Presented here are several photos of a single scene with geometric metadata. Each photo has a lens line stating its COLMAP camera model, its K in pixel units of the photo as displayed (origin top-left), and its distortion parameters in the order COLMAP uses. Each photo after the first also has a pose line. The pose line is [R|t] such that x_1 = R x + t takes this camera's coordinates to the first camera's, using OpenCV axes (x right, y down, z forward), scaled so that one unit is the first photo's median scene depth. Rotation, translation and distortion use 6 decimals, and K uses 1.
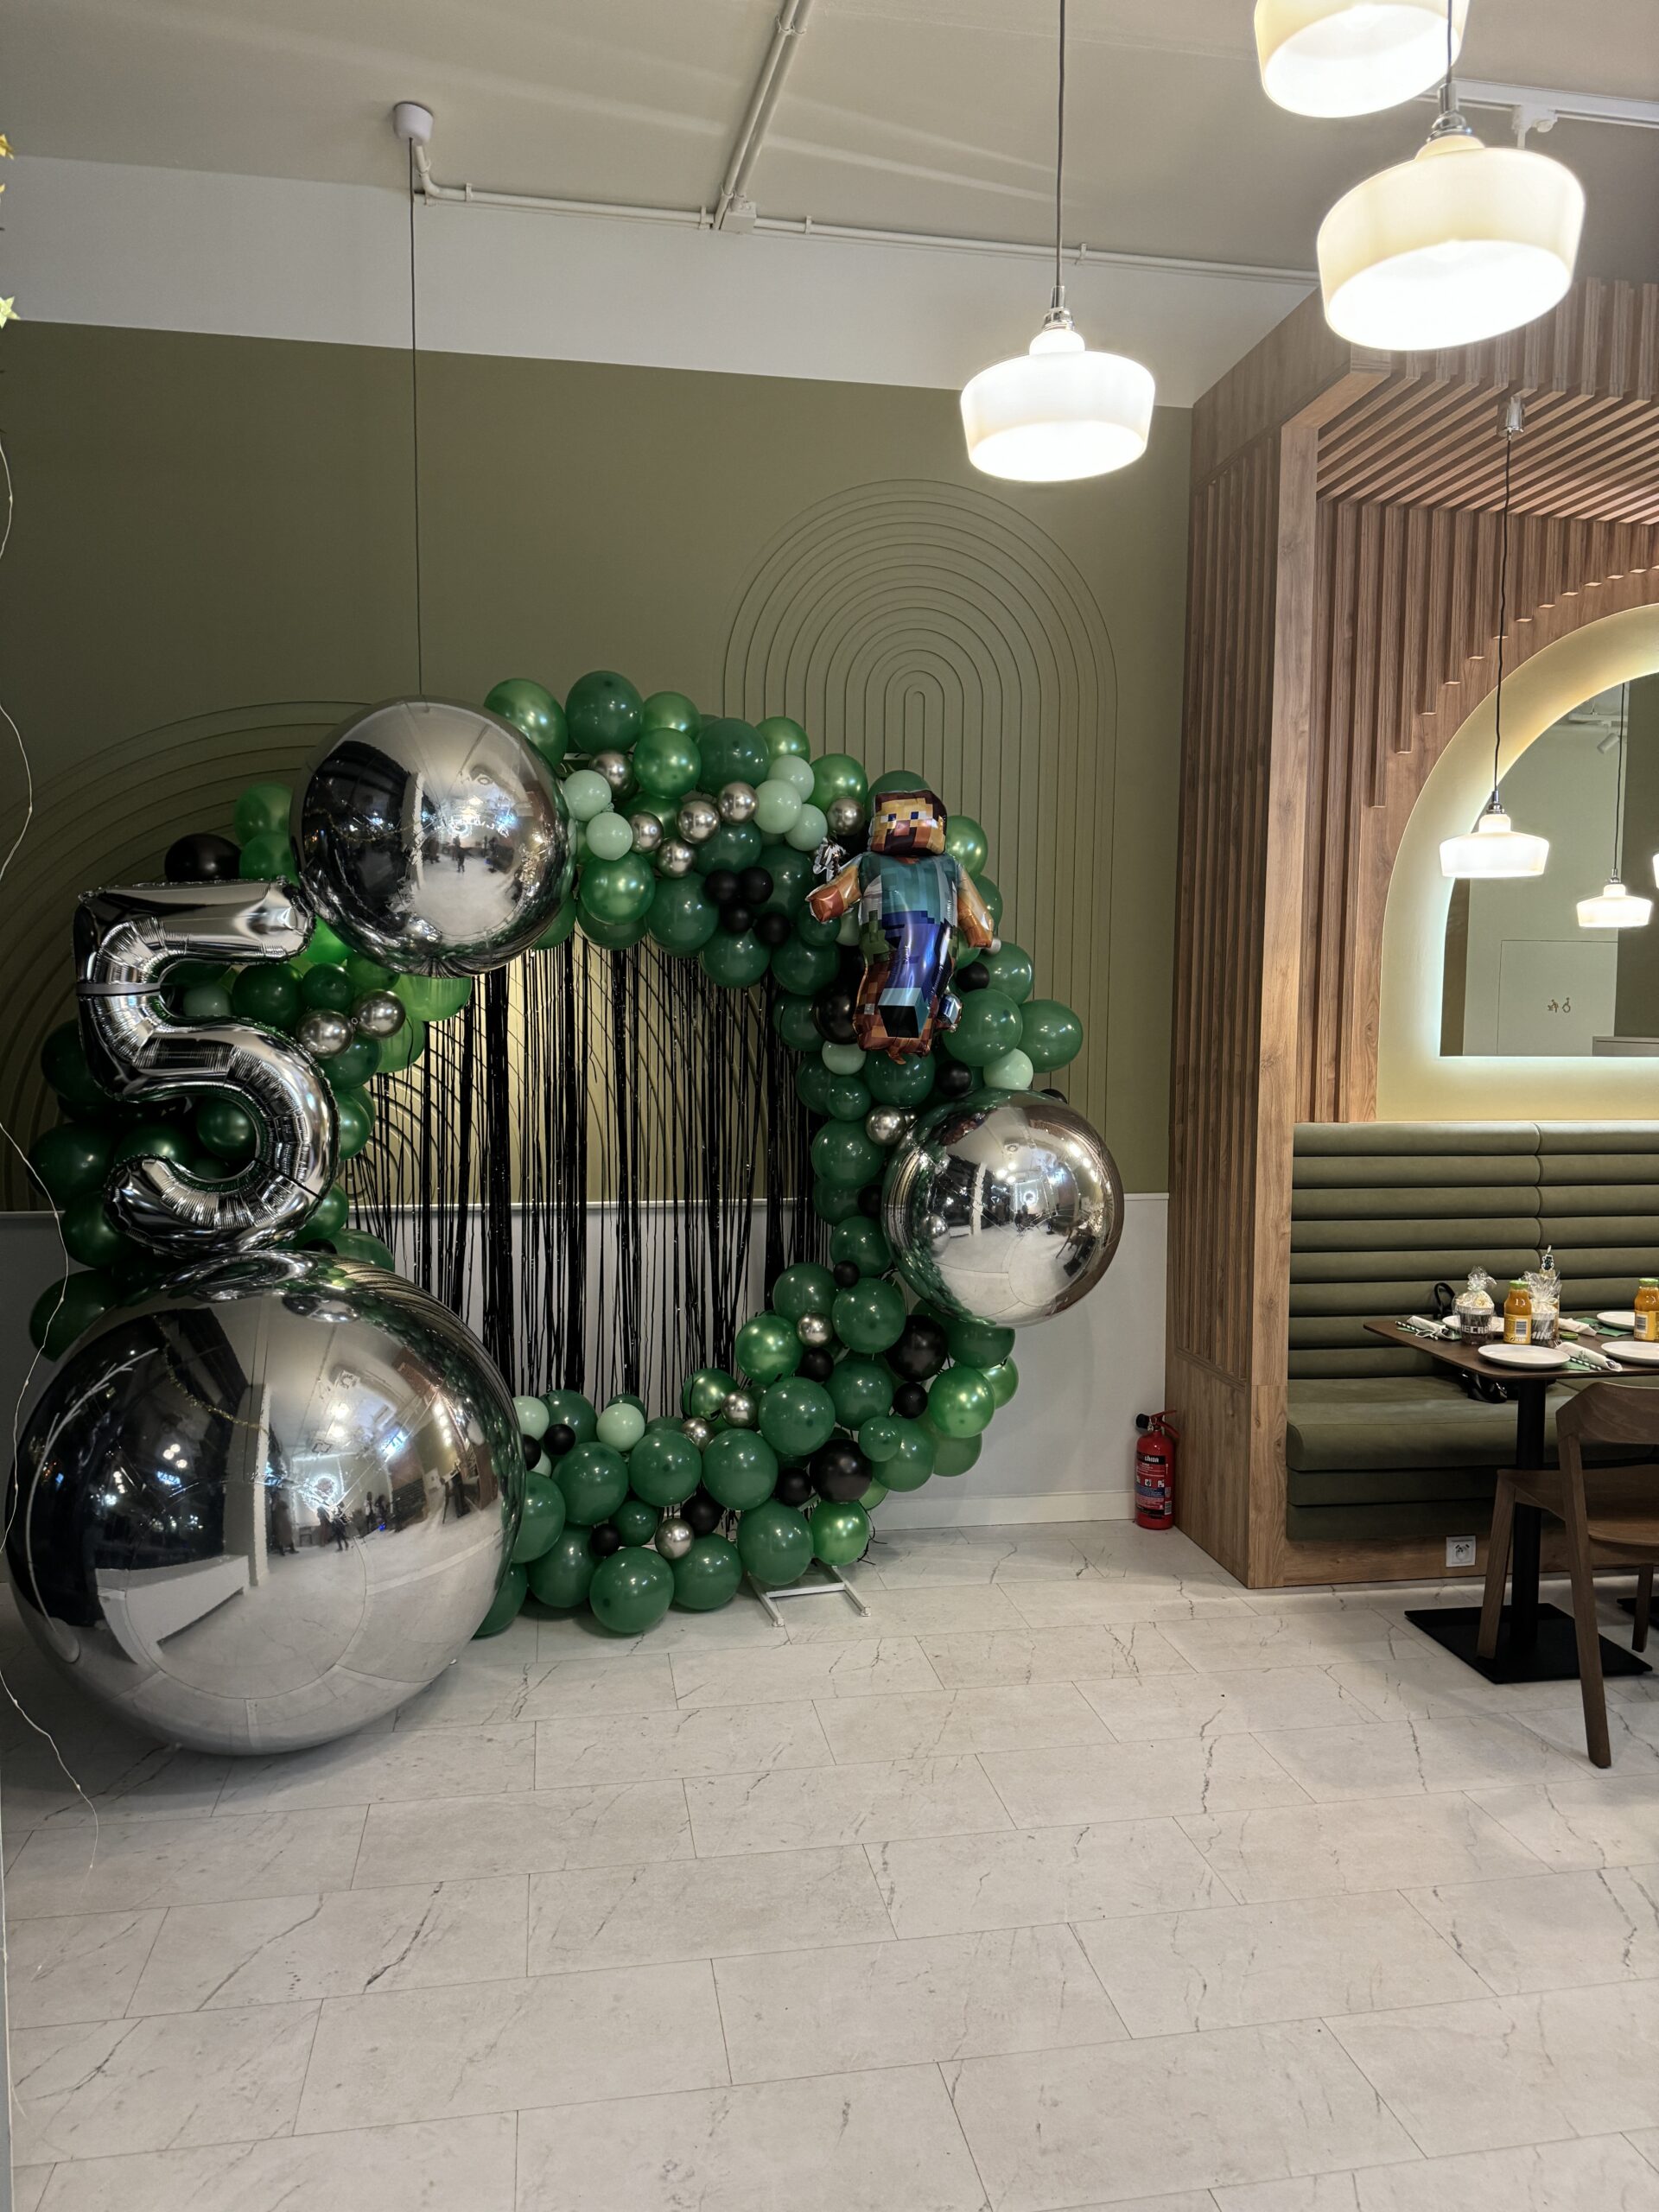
lens RADIAL K [[1533.3, 0, 829.8], [0, 1533.3, 1107.2], [0, 0, 1]] dist [0.000593, -0.000280]
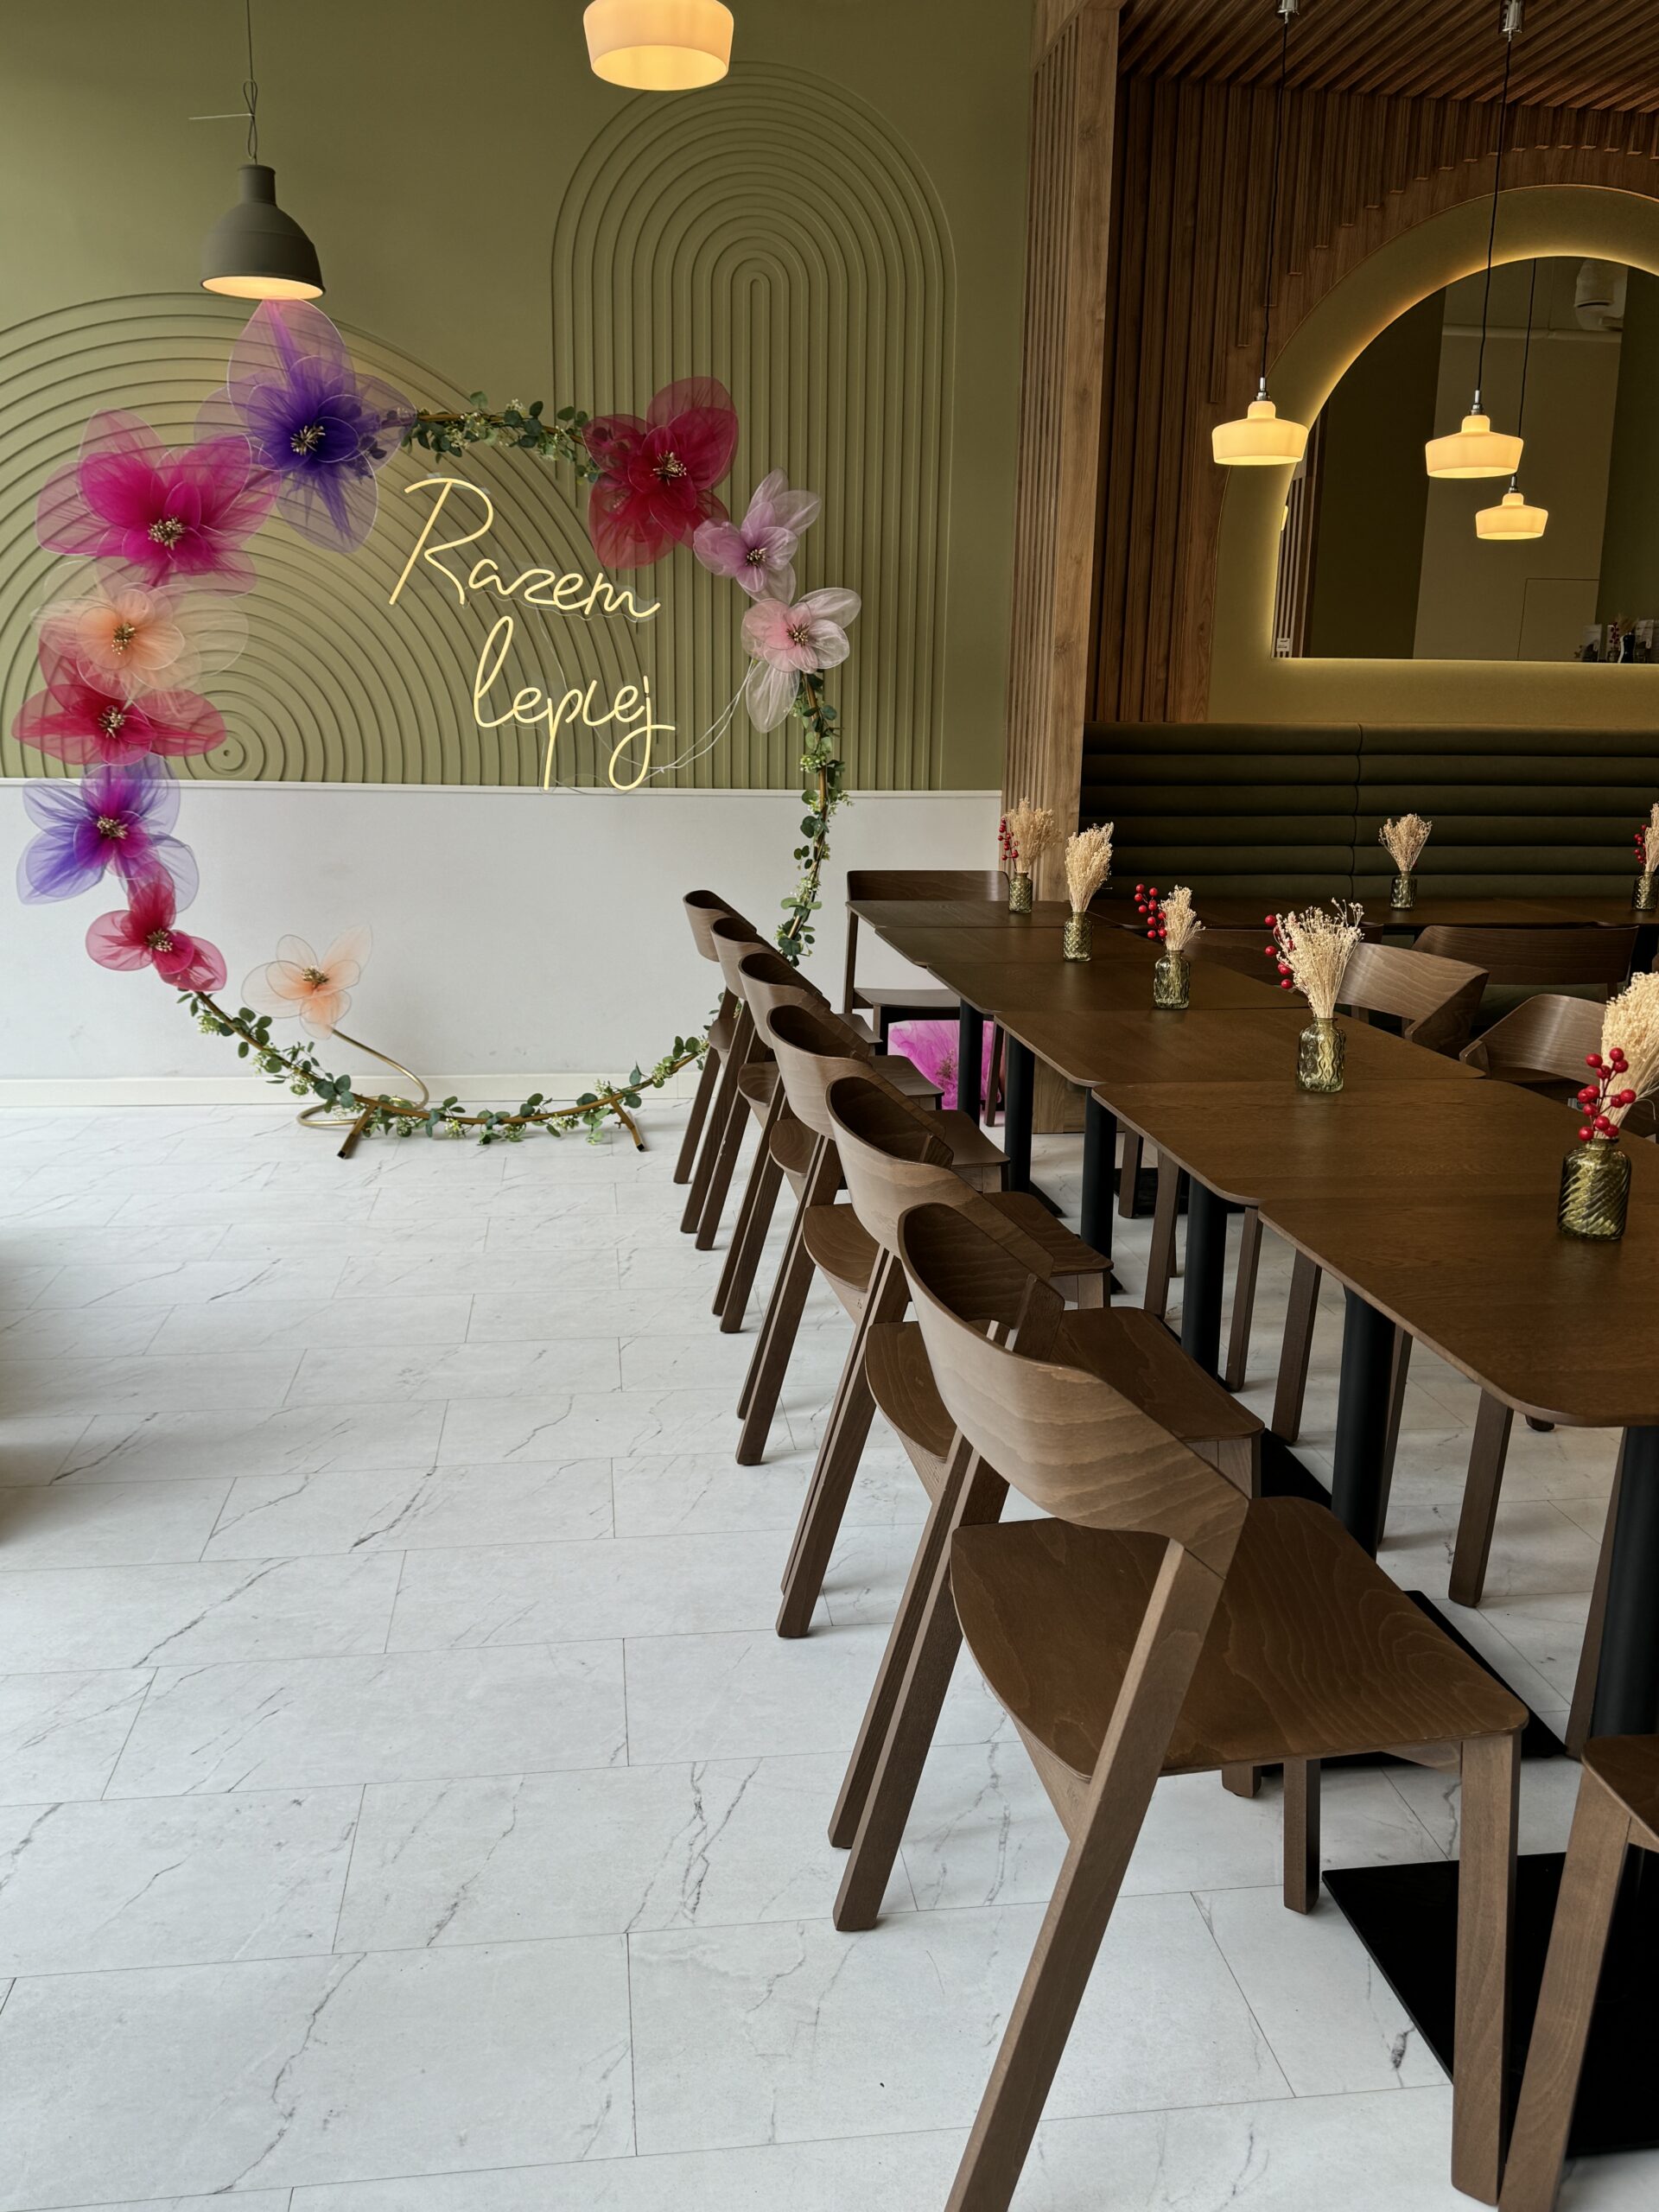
lens RADIAL K [[1822.2, 0, 824.7], [0, 1822.2, 1109.6], [0, 0, 1]] dist [-0.000654, -0.000068]
pose [[0.999253, 0.020580, -0.032709, 0.147304], [-0.015180, 0.987403, 0.157498, 0.080428], [0.035539, -0.156884, 0.986977, -0.273087]]
